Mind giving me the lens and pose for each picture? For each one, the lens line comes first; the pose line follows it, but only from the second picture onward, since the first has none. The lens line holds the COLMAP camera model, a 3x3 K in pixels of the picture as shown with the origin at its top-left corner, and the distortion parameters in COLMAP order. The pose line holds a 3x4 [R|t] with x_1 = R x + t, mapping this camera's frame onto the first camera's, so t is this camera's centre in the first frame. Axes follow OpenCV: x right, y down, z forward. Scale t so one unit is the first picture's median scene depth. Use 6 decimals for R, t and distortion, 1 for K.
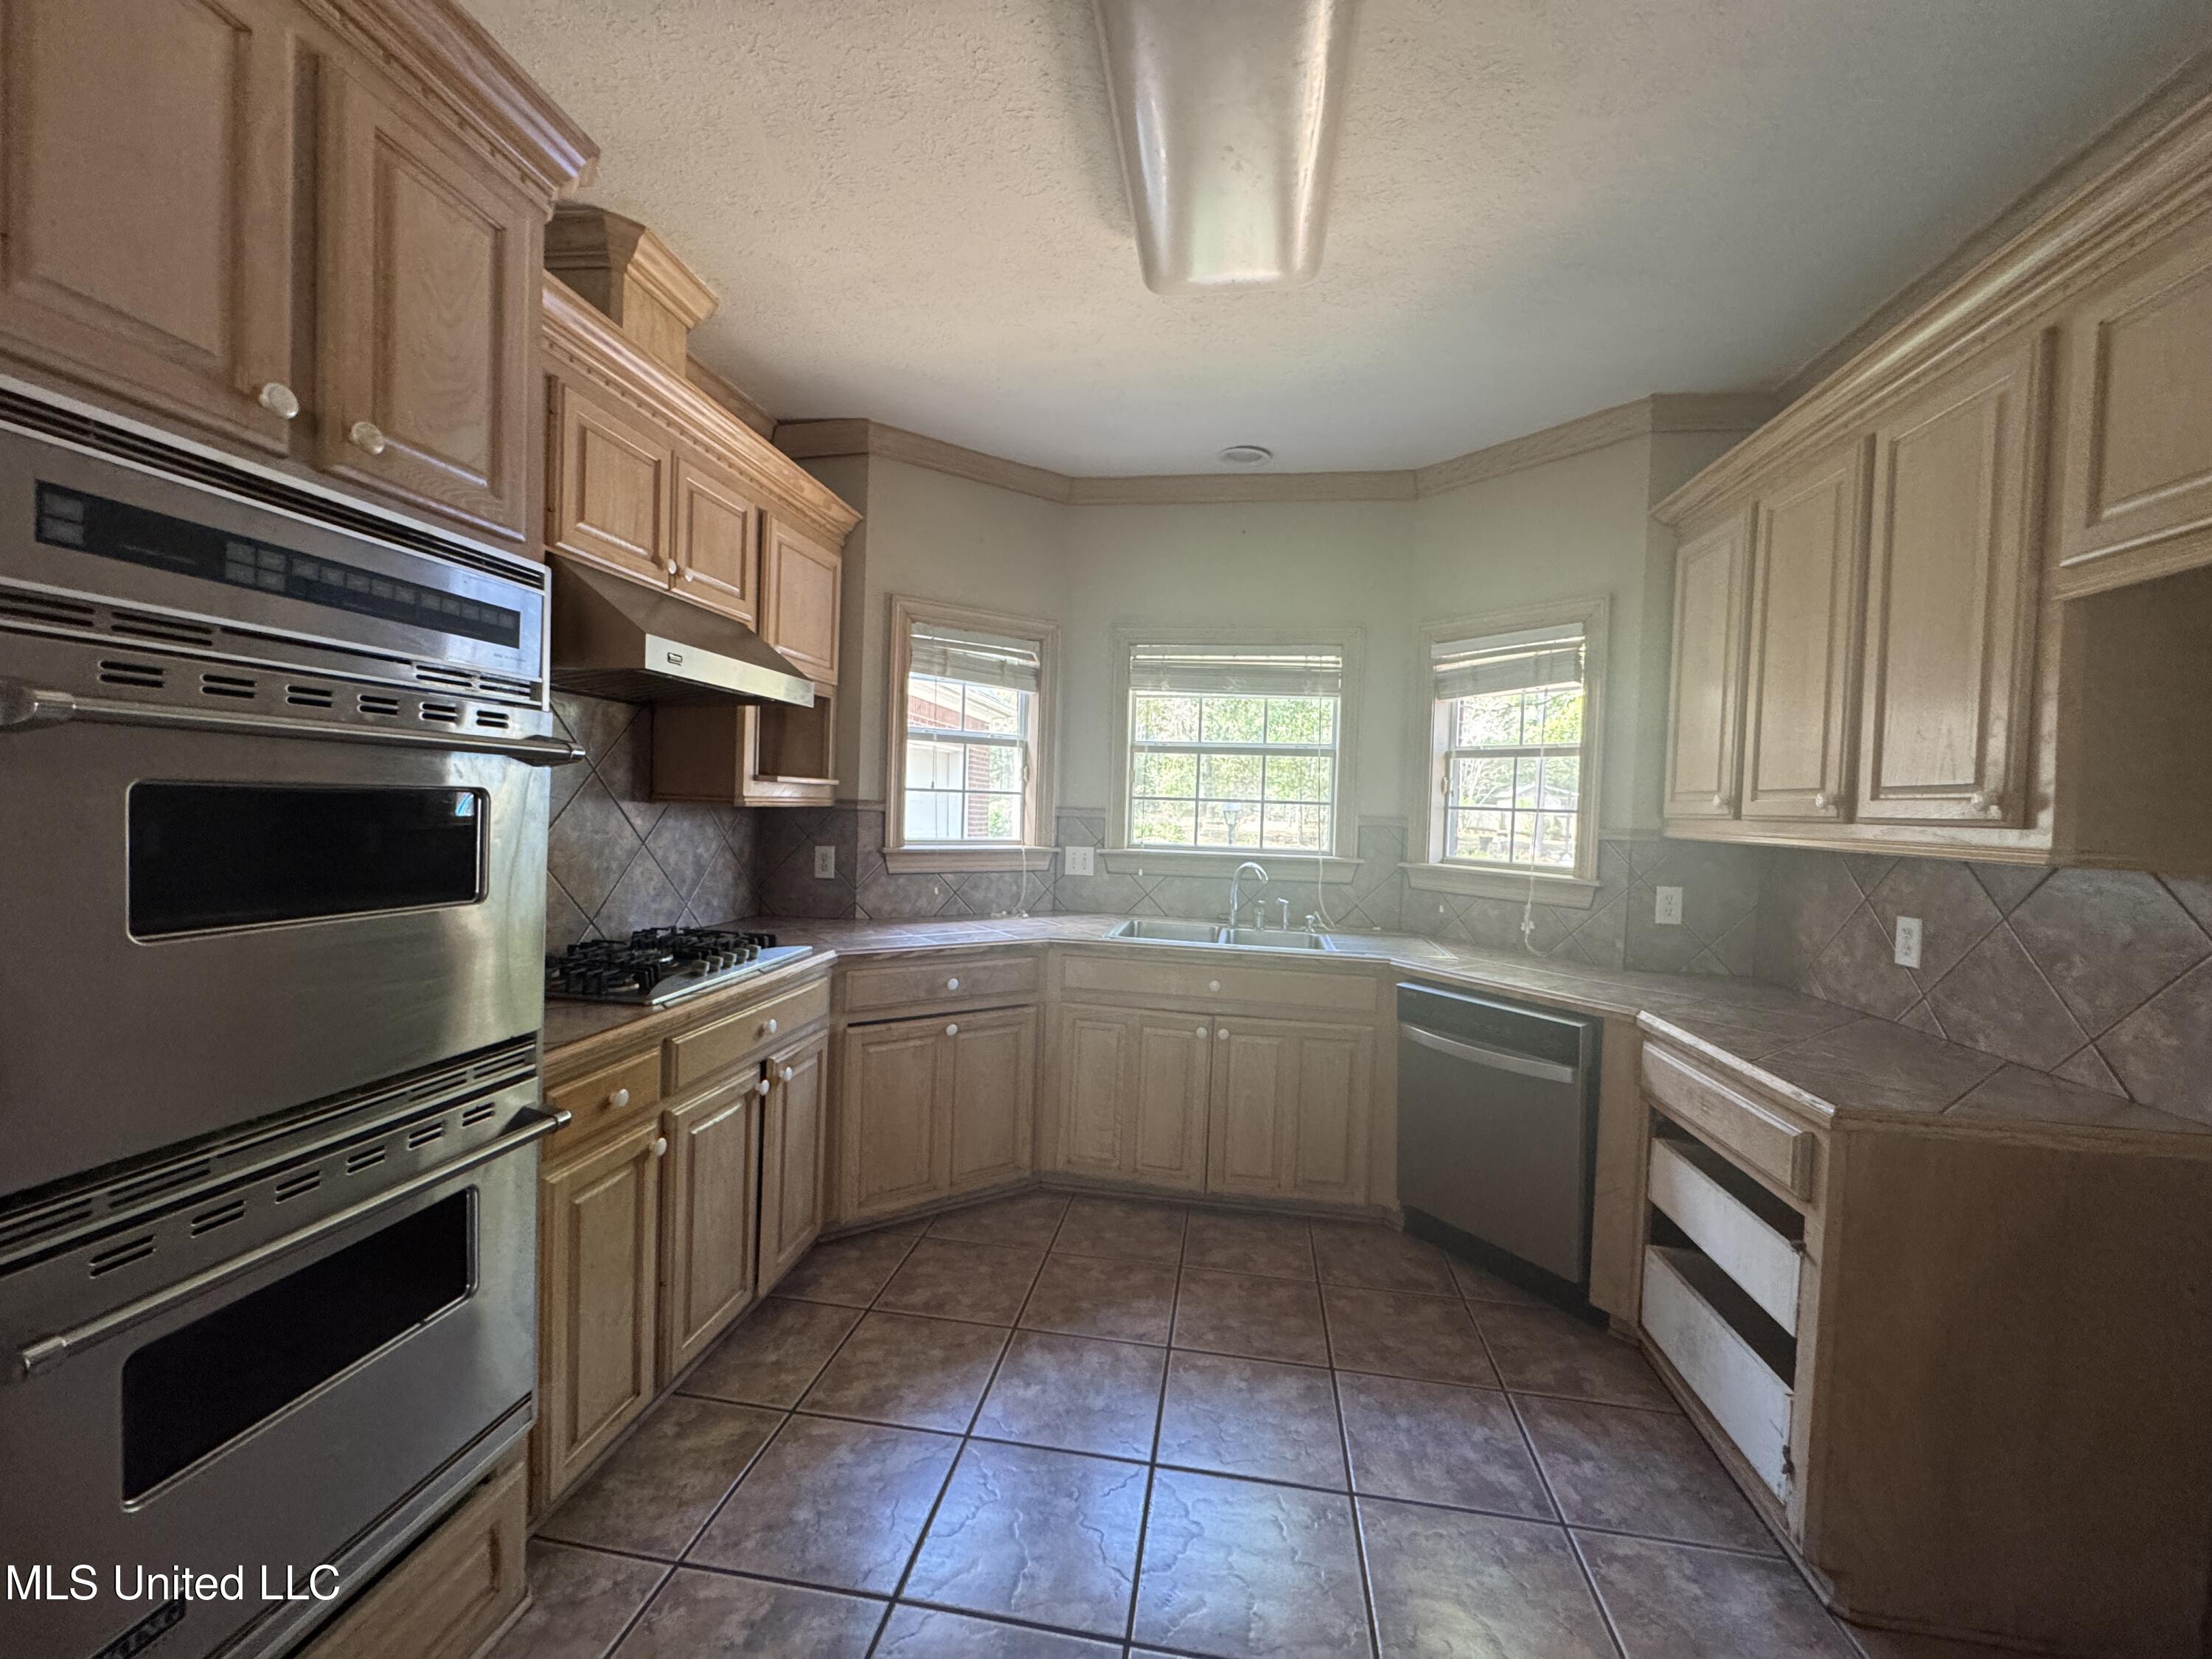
lens RADIAL K [[883.3, 0, 1117.8], [0, 883.3, 827.1], [0, 0, 1]] dist [-0.003194, -0.000005]
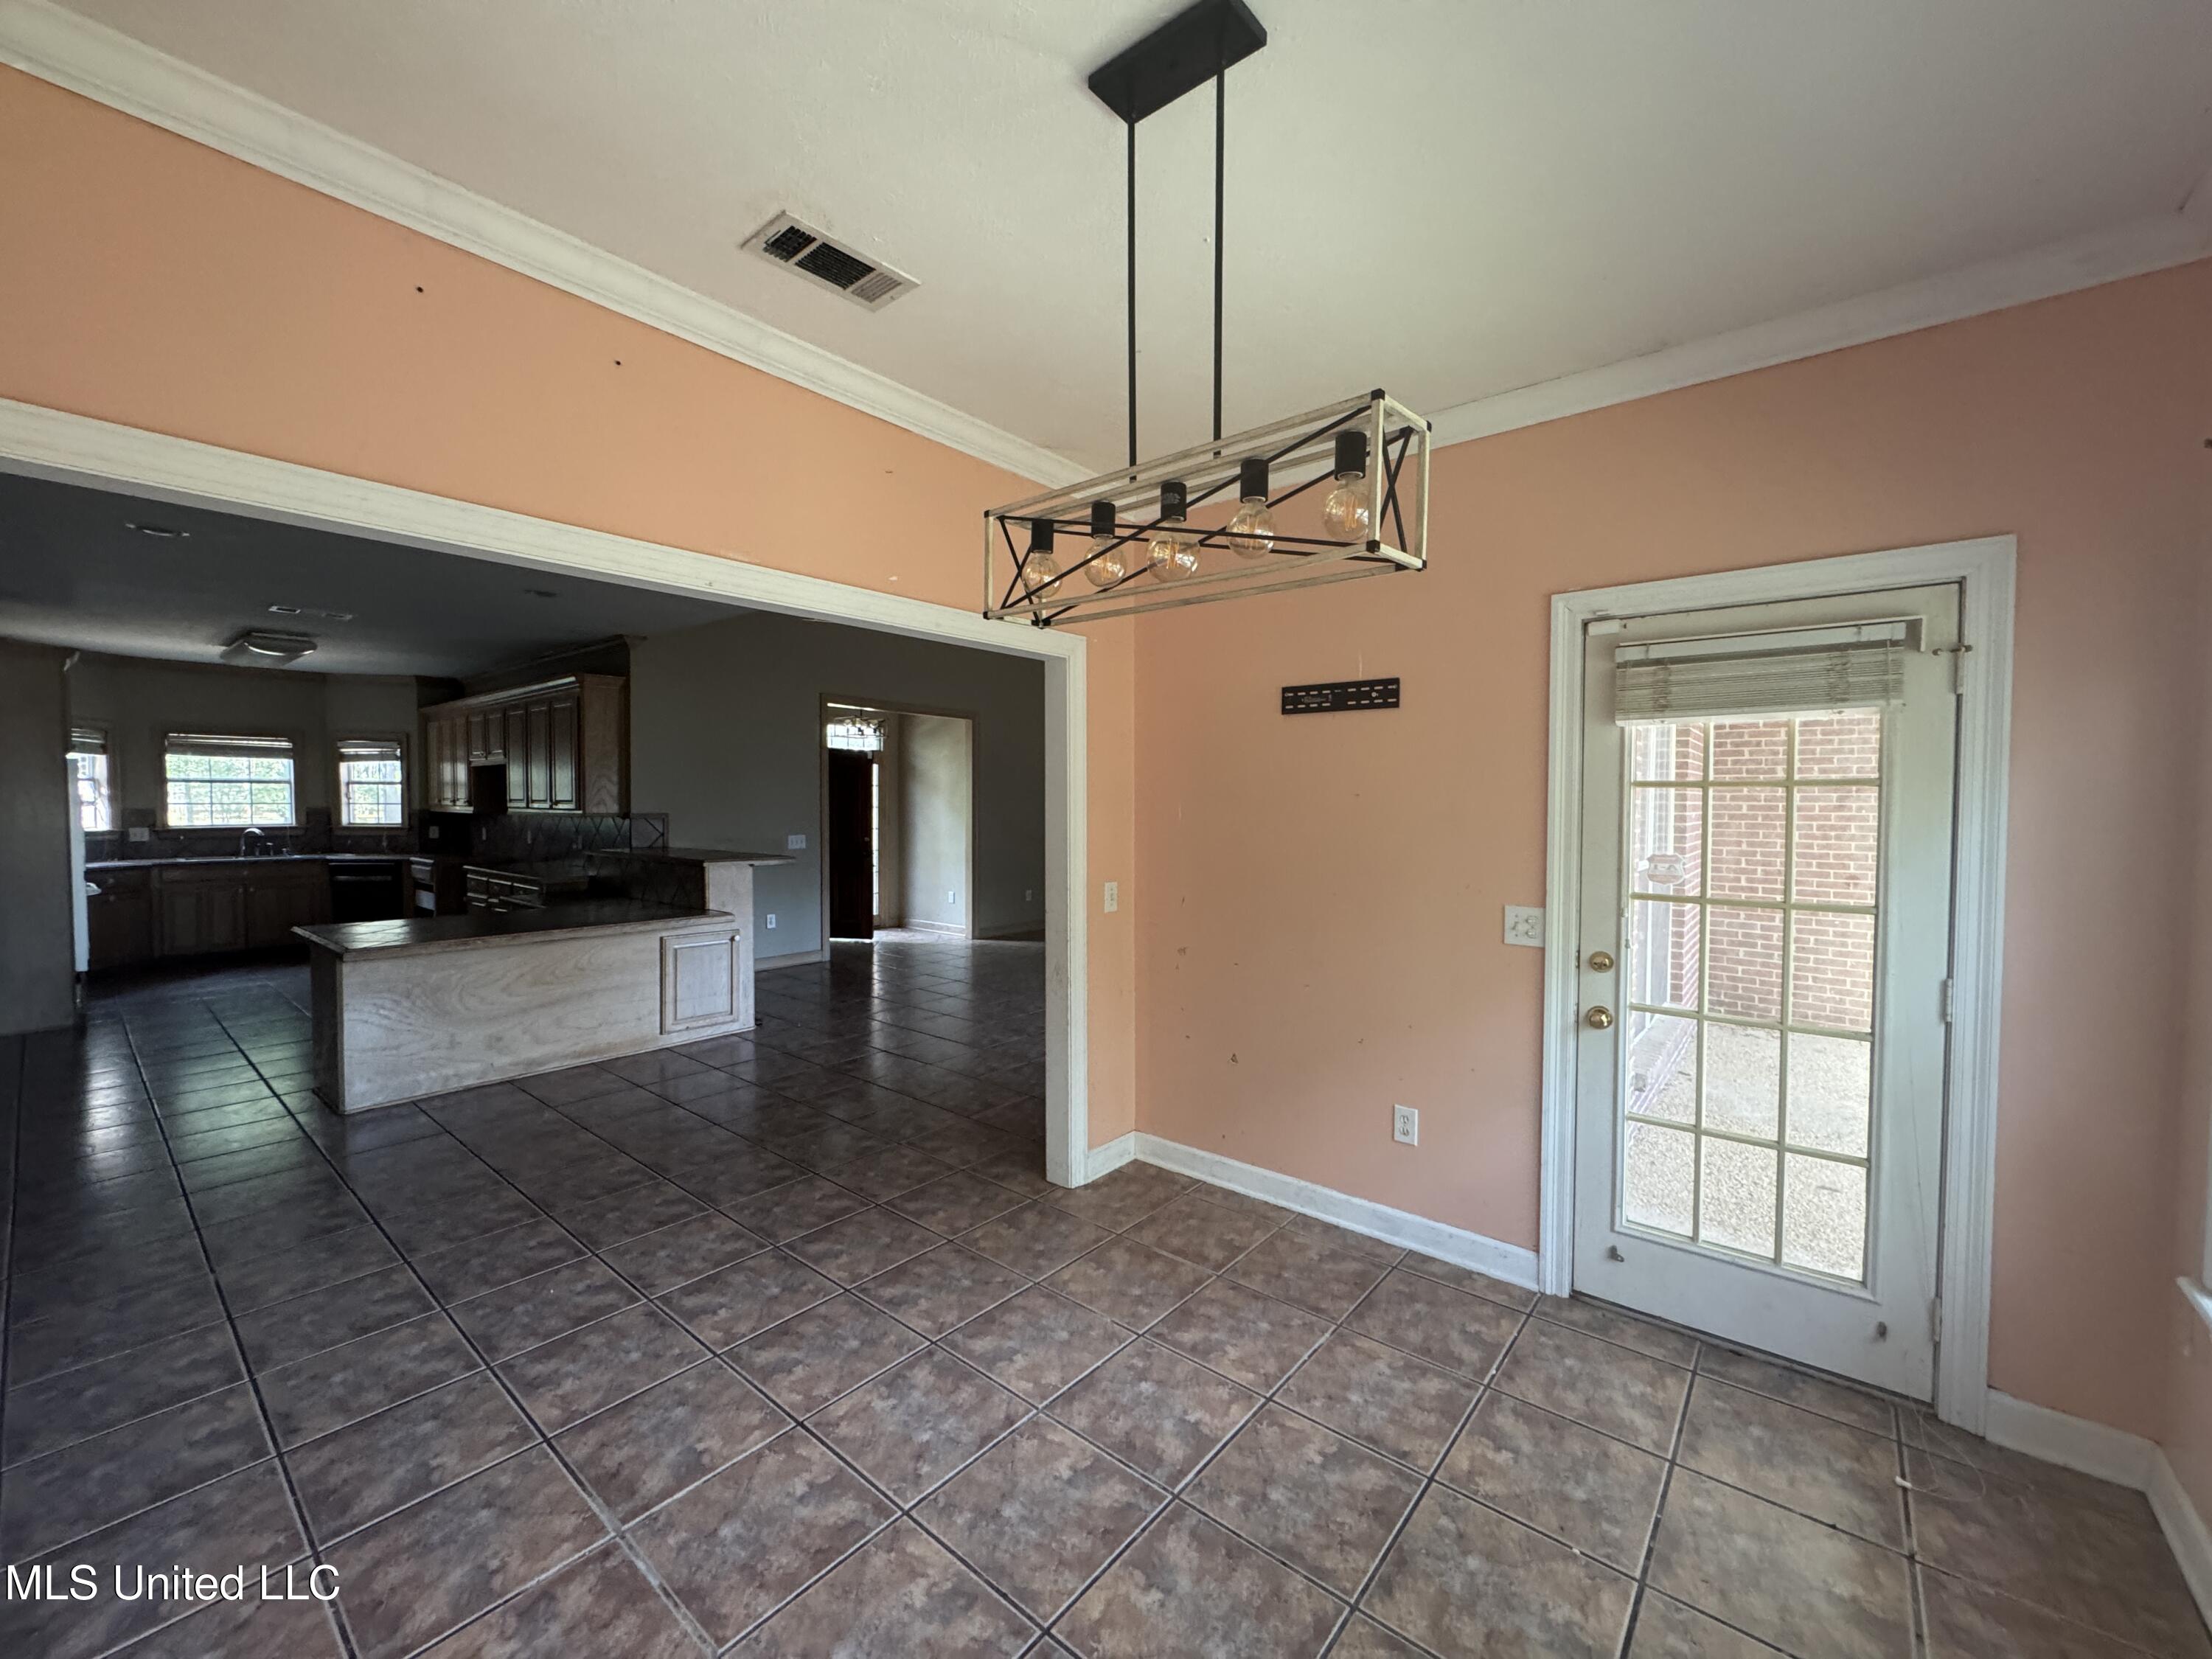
lens RADIAL K [[883.3, 0, 1112.4], [0, 883.3, 825.6], [0, 0, 1]] dist [-0.003194, -0.000005]
pose [[0.497098, -0.054309, 0.865993, -0.763747], [0.036875, 0.998460, 0.041450, 0.016523], [-0.866911, 0.011329, 0.498335, -2.251009]]
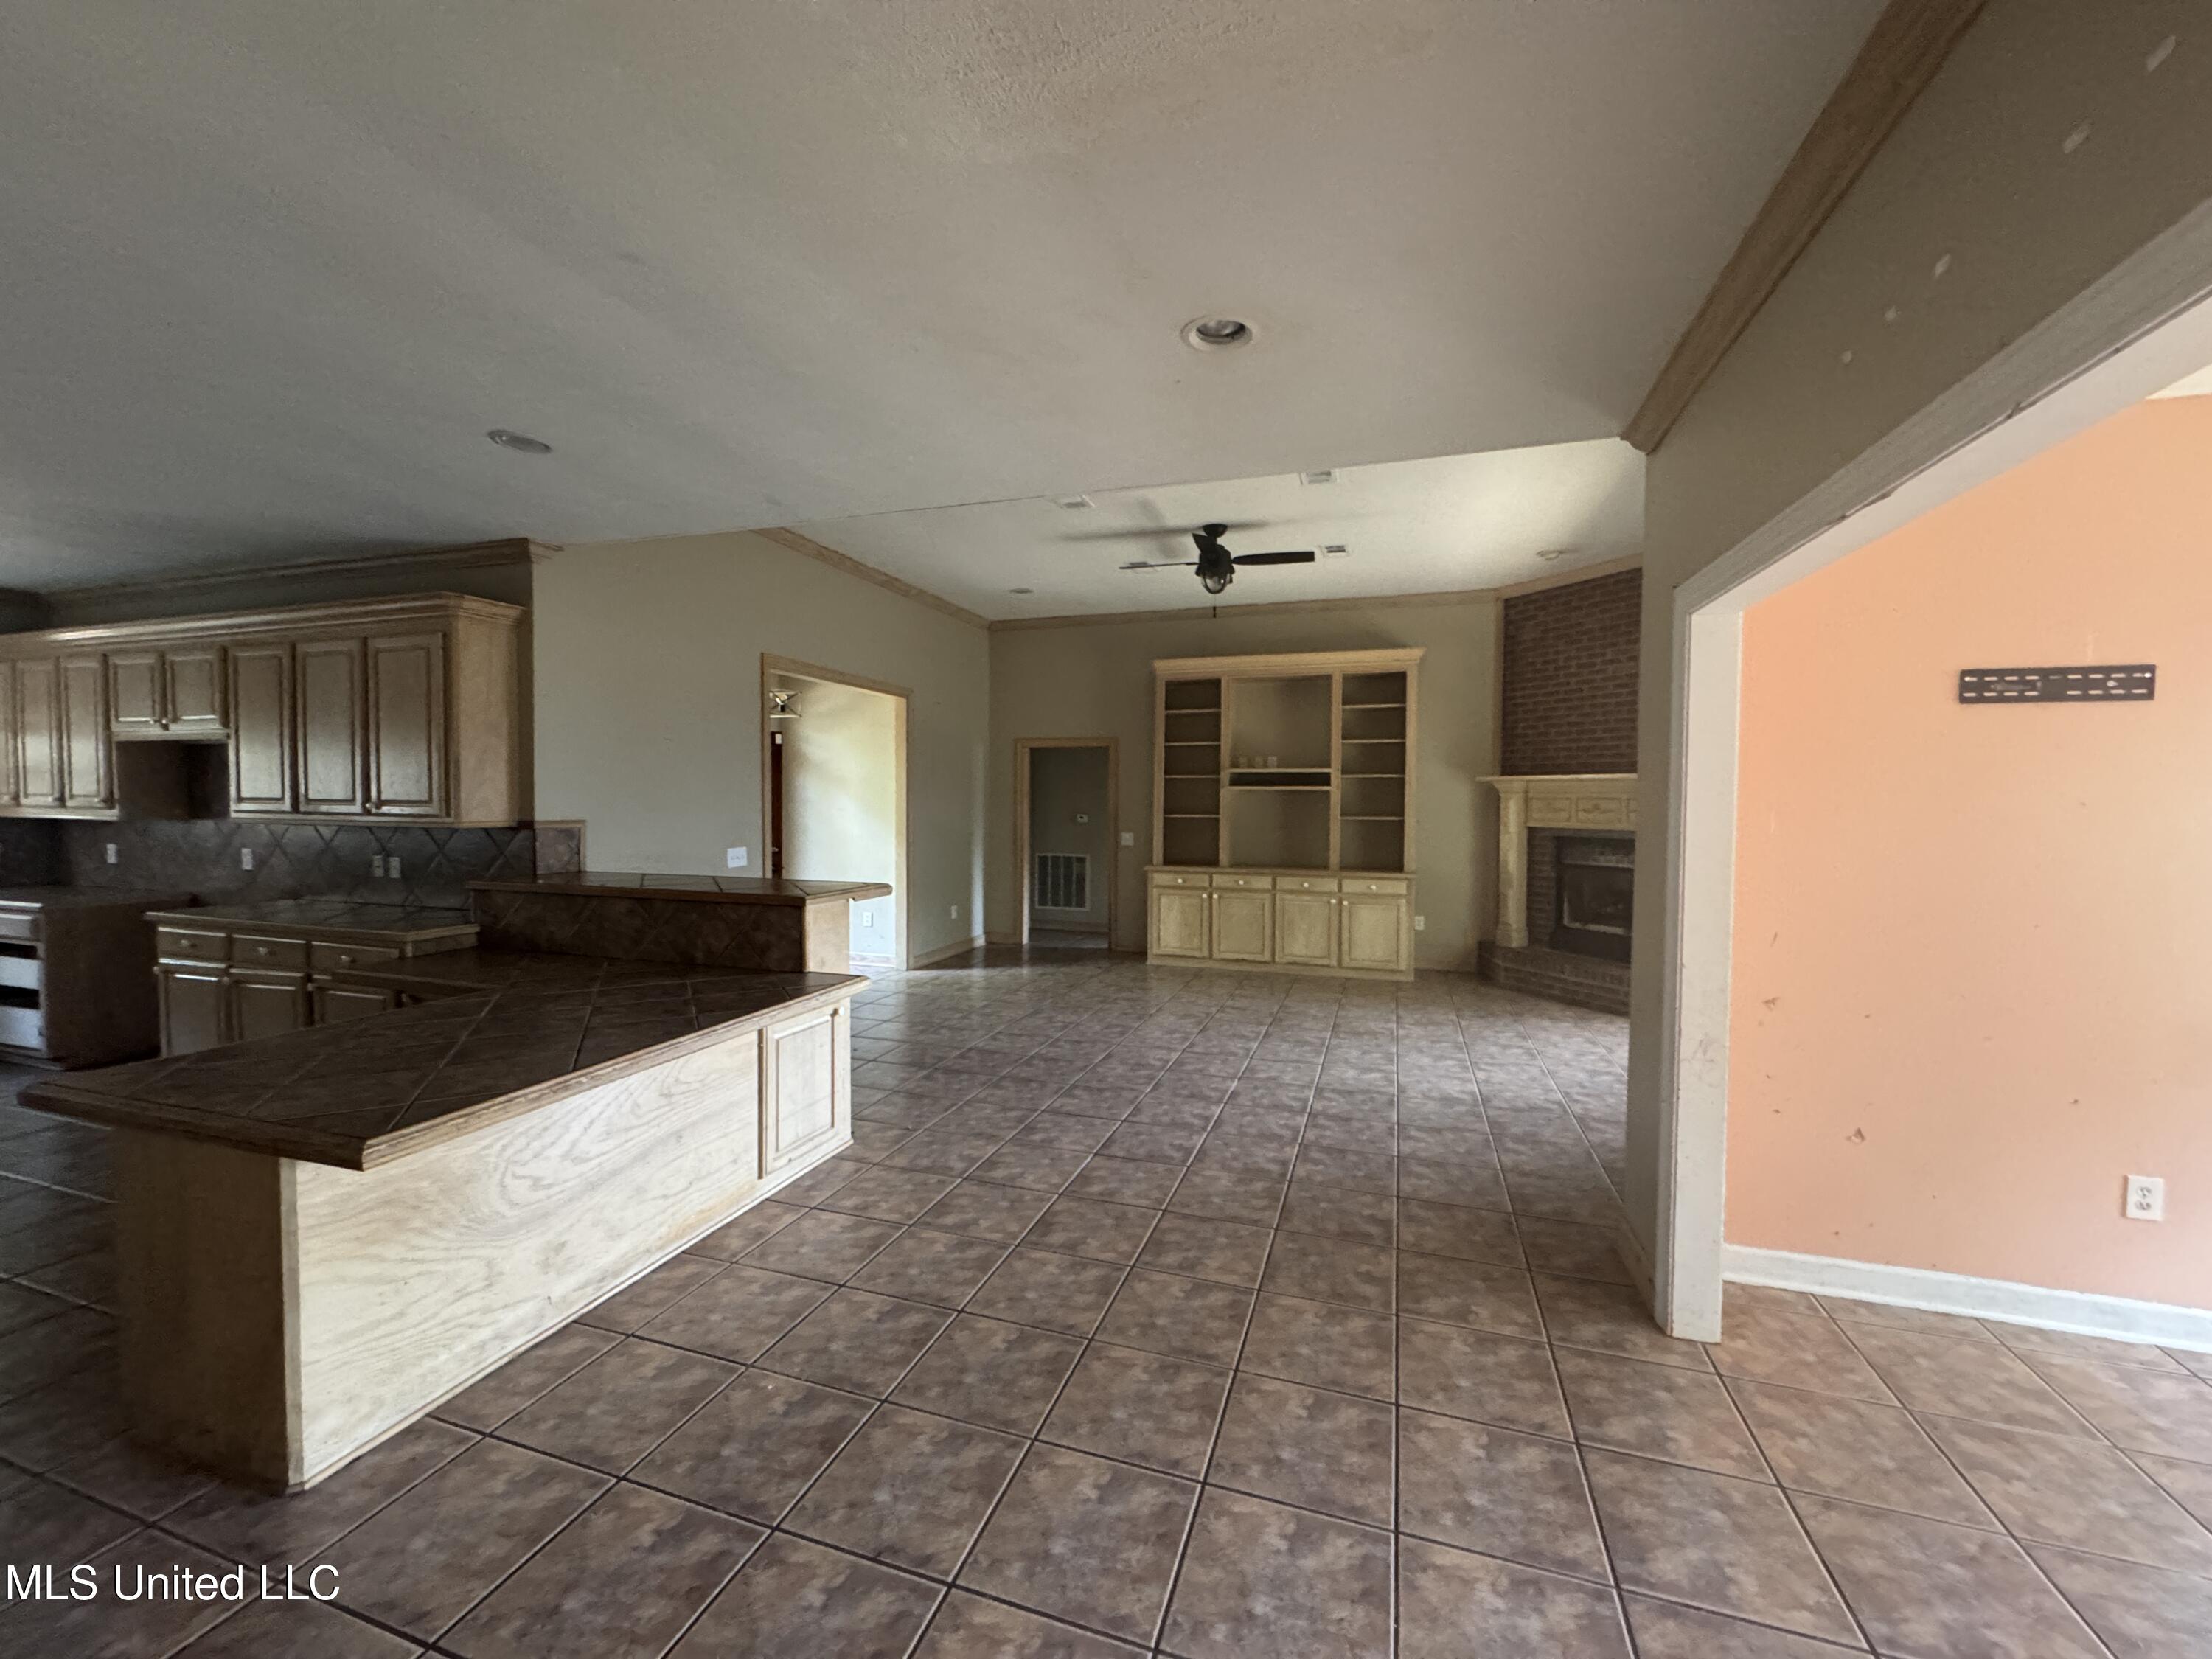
lens RADIAL K [[883.3, 0, 1111.3], [0, 883.3, 826.8], [0, 0, 1]] dist [-0.003194, -0.000005]
pose [[0.148780, -0.064701, 0.986751, -0.707386], [0.026432, 0.997761, 0.061437, -0.017348], [-0.988517, 0.016941, 0.150157, -1.305308]]
